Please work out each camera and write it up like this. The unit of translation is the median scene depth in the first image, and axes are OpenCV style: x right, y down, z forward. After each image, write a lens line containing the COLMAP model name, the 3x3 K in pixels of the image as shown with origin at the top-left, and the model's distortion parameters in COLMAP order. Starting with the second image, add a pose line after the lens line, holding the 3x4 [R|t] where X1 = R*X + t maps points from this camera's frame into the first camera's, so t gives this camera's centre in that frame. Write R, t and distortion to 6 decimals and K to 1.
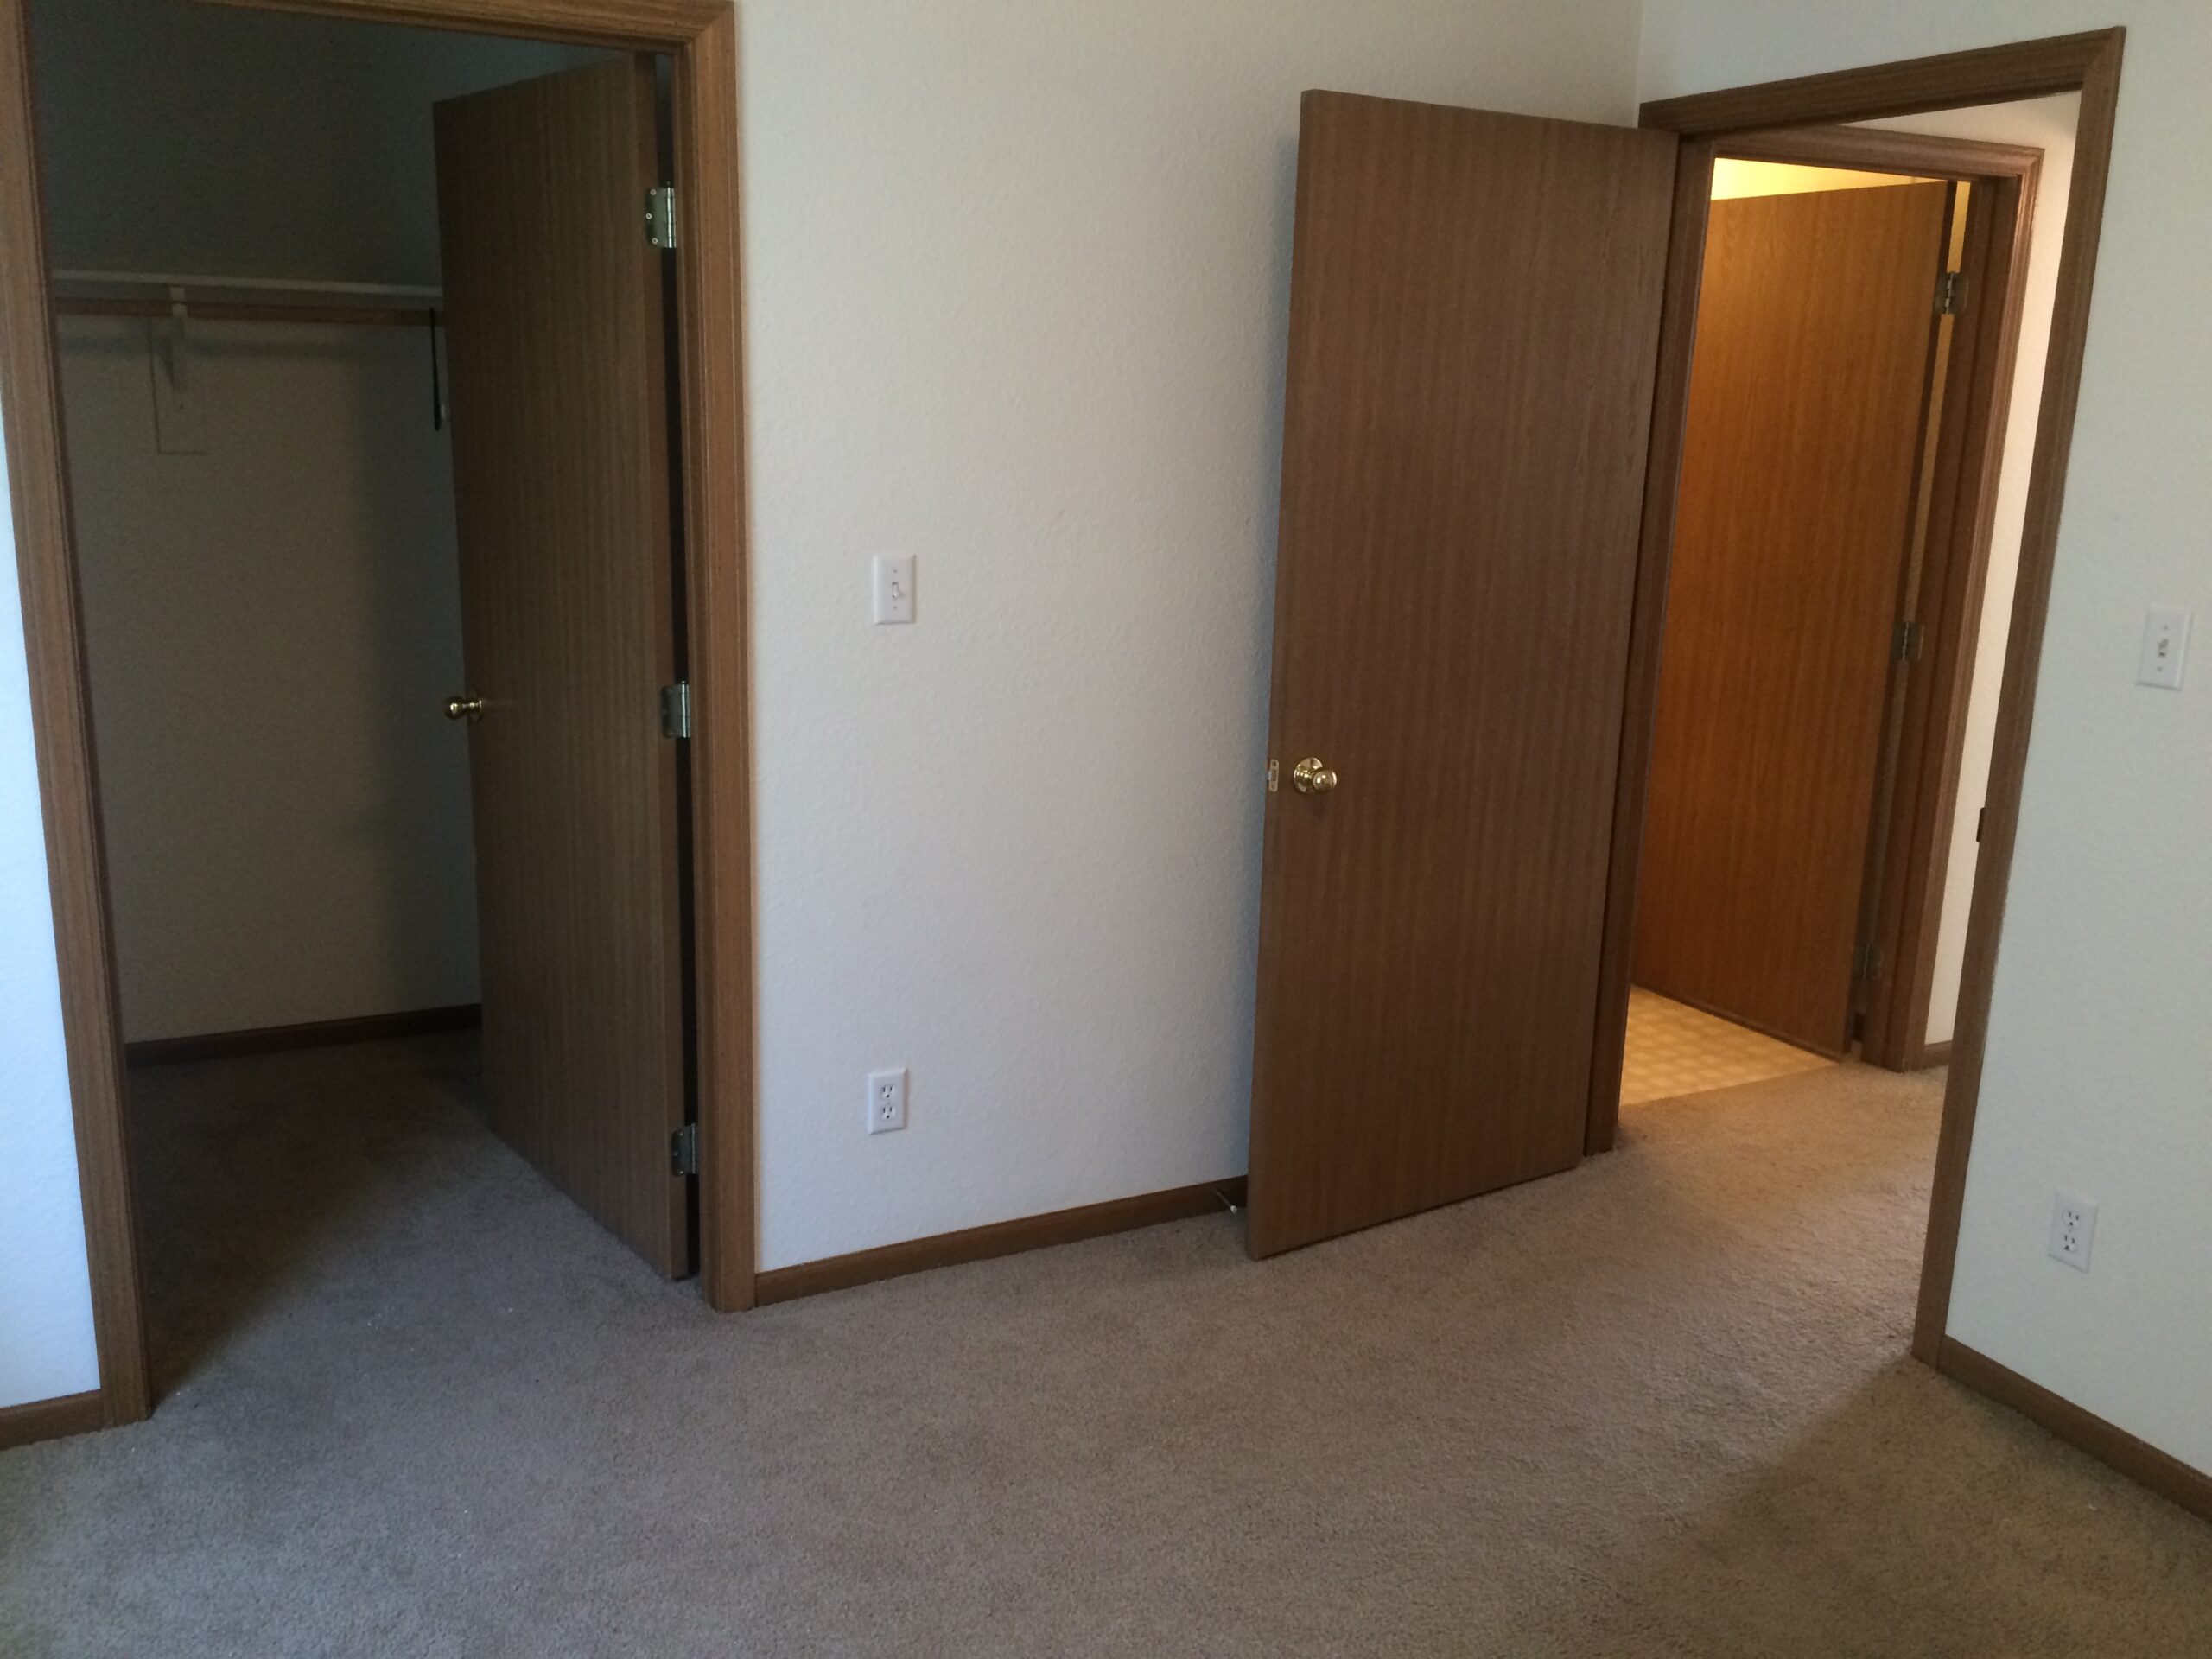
lens RADIAL K [[1887.0, 0, 1100.4], [0, 1887.0, 813.1], [0, 0, 1]] dist [0.077035, -0.107882]
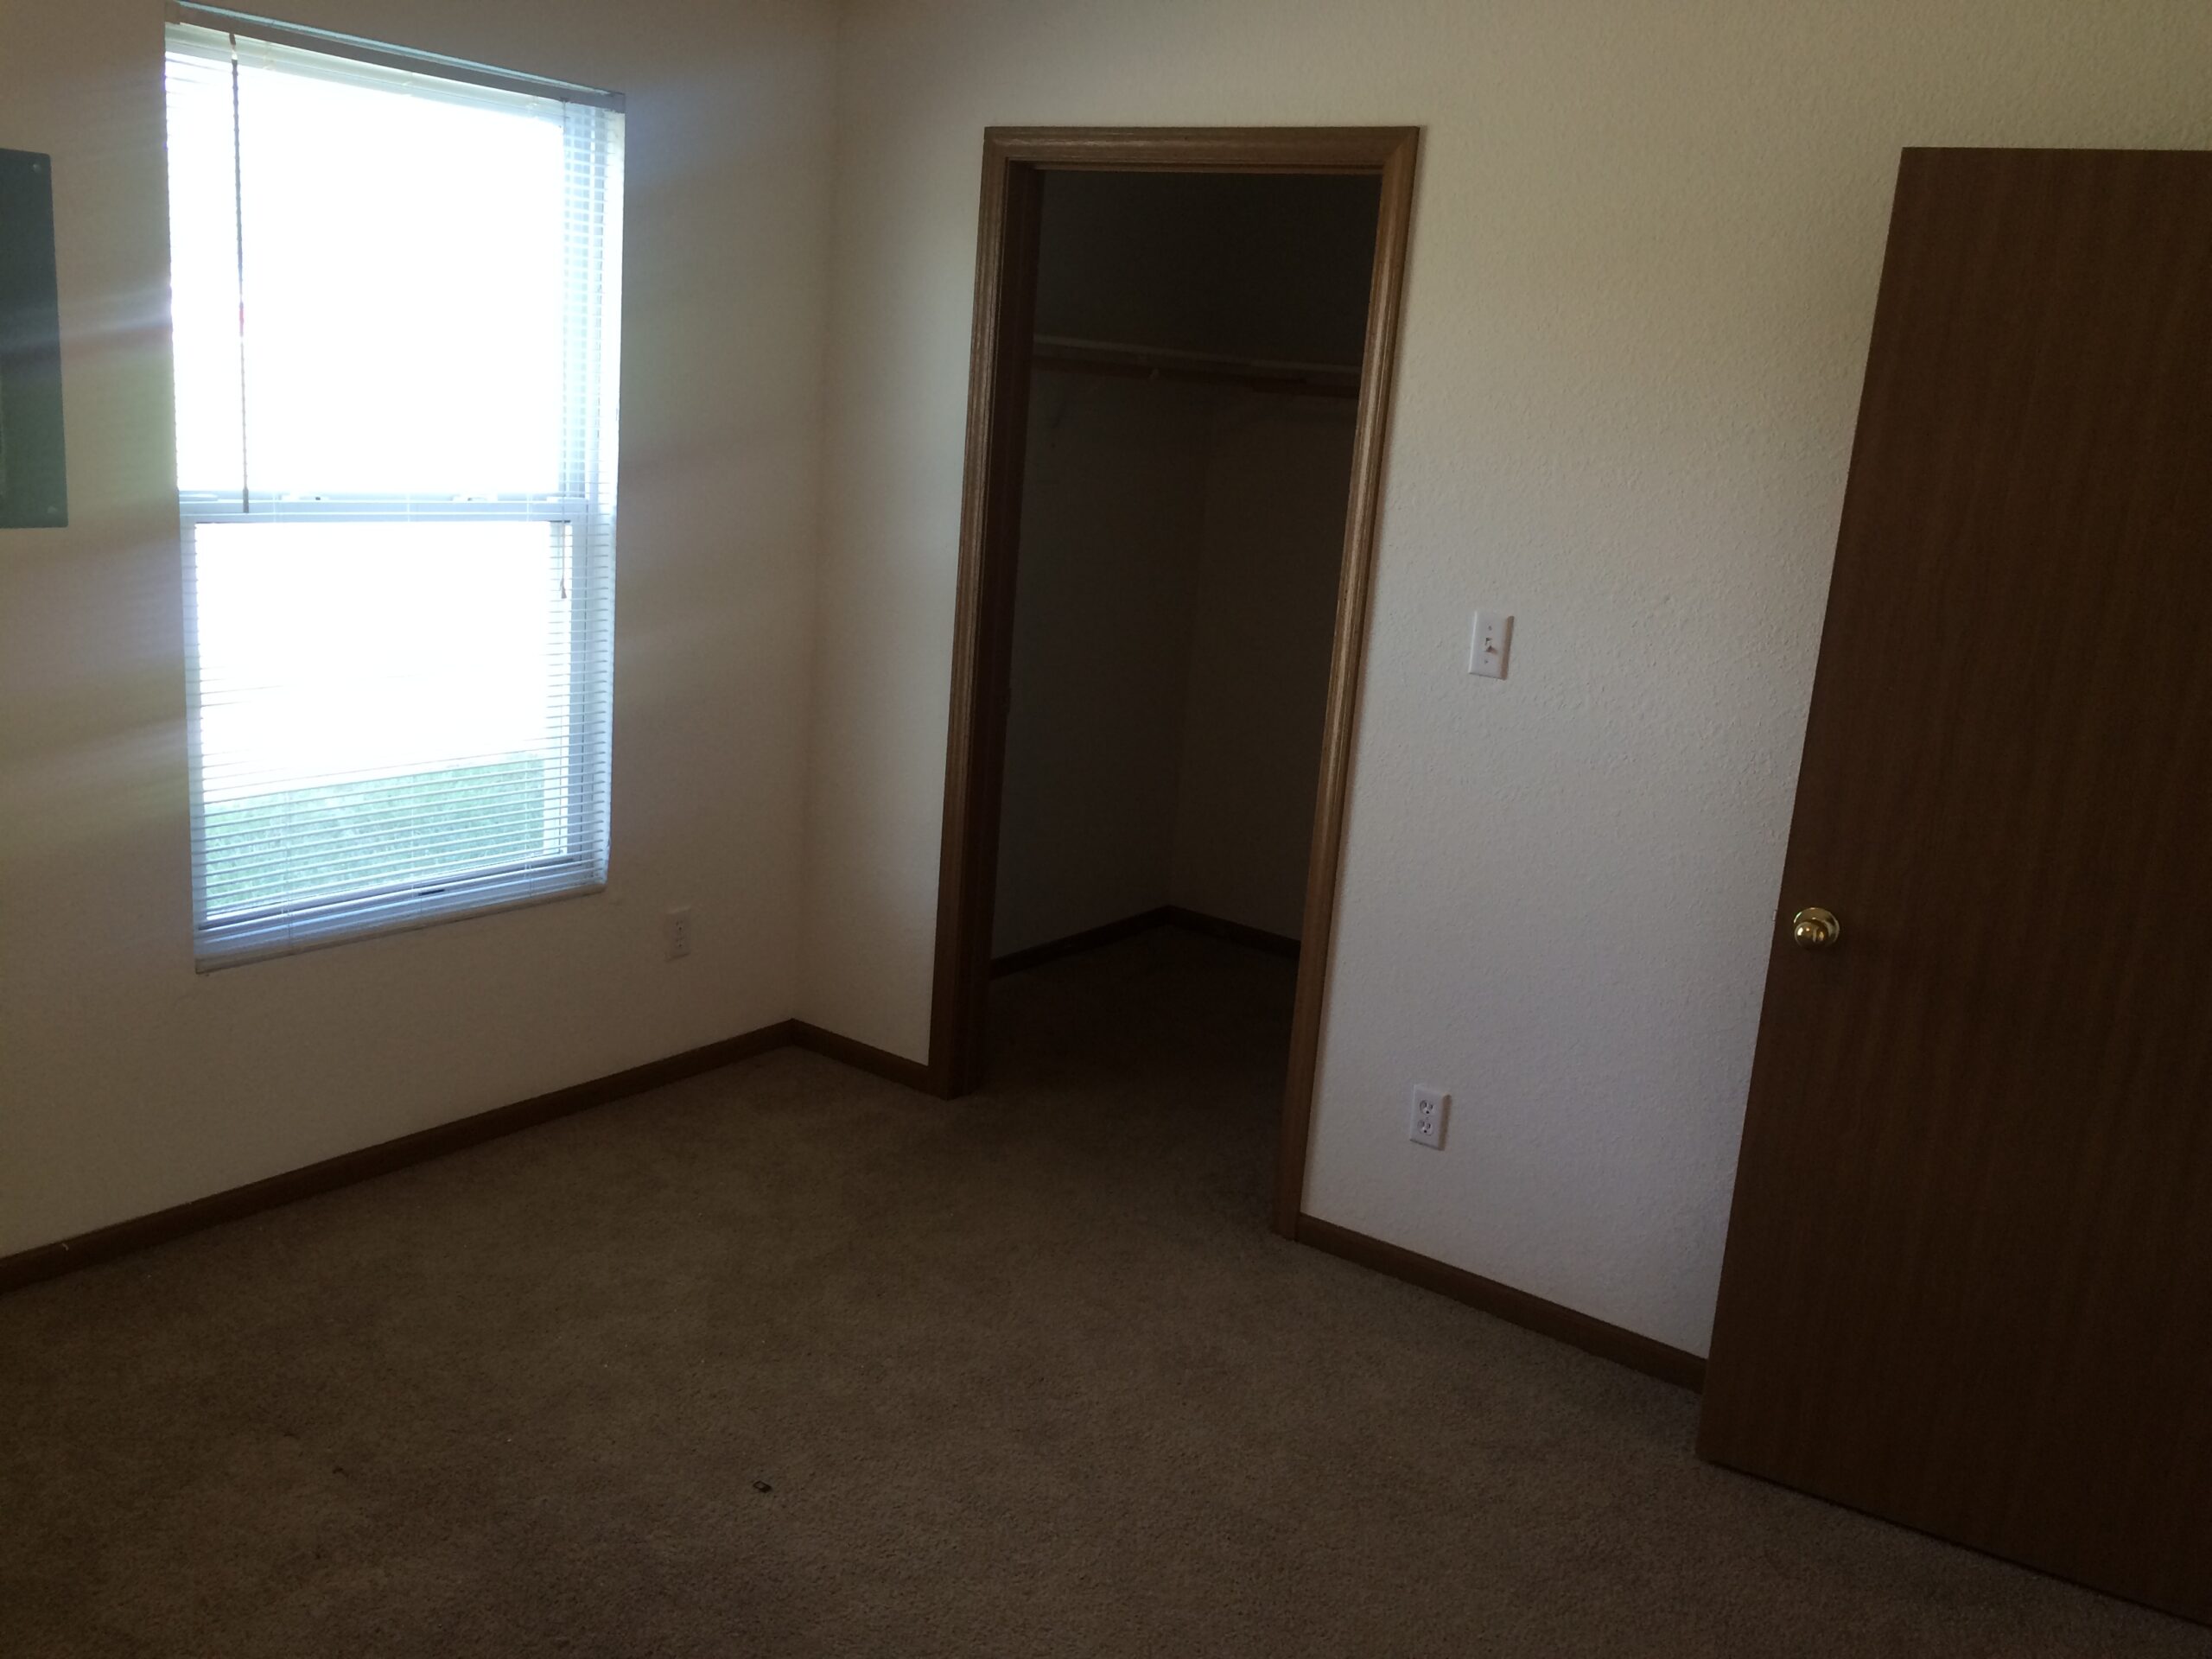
lens RADIAL K [[1887.0, 0, 1100.4], [0, 1887.0, 813.1], [0, 0, 1]] dist [0.077035, -0.107882]
pose [[0.447364, 0.208769, -0.869644, 0.703901], [-0.268387, 0.958895, 0.092131, -0.062305], [0.853132, 0.192185, 0.485006, 0.287909]]
